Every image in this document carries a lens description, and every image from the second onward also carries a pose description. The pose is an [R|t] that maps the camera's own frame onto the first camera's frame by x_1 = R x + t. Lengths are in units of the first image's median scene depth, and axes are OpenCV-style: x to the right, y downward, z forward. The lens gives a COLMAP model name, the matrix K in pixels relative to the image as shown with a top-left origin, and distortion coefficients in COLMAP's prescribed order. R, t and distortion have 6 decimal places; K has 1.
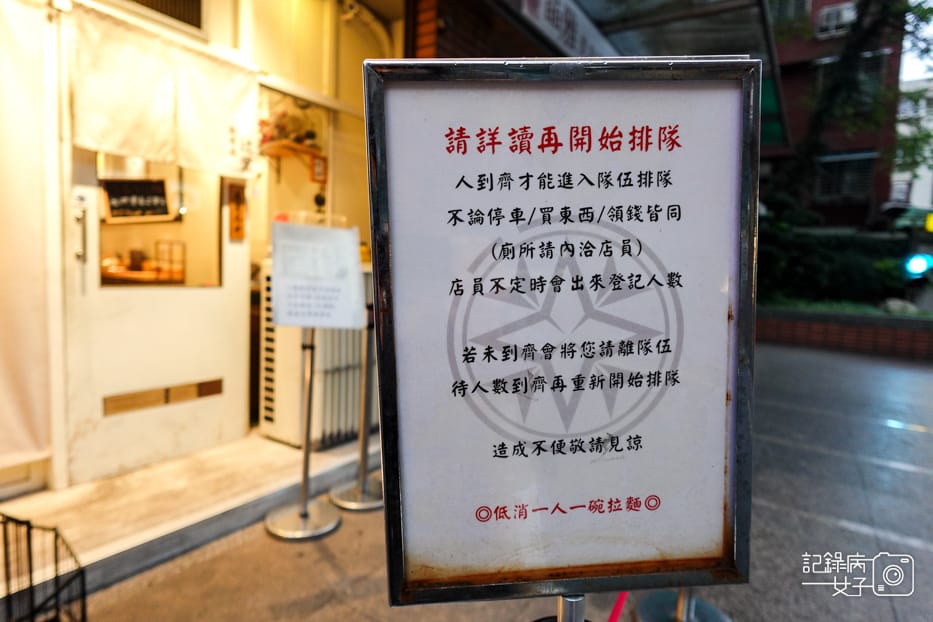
lens RADIAL K [[541.1, 0, 466.9], [0, 541.1, 305.6], [0, 0, 1]] dist [0.002054, 0.001366]
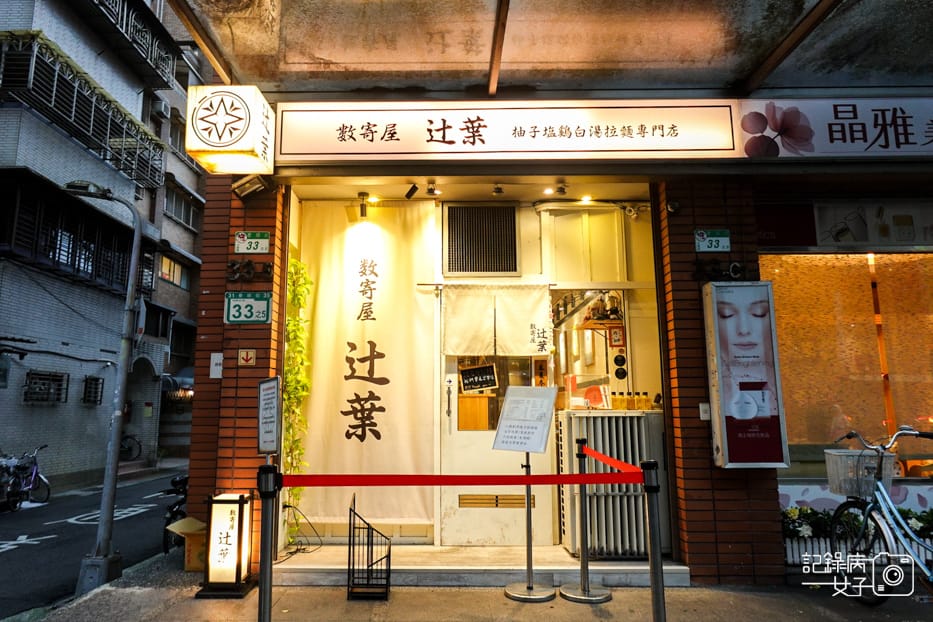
lens RADIAL K [[555.5, 0, 454.0], [0, 555.5, 315.7], [0, 0, 1]] dist [-0.001077, 0.000071]
pose [[0.600122, -0.178547, -0.779727, 0.850196], [-0.025480, 0.970009, -0.241730, 0.046957], [0.799503, 0.164935, 0.577574, -0.136516]]
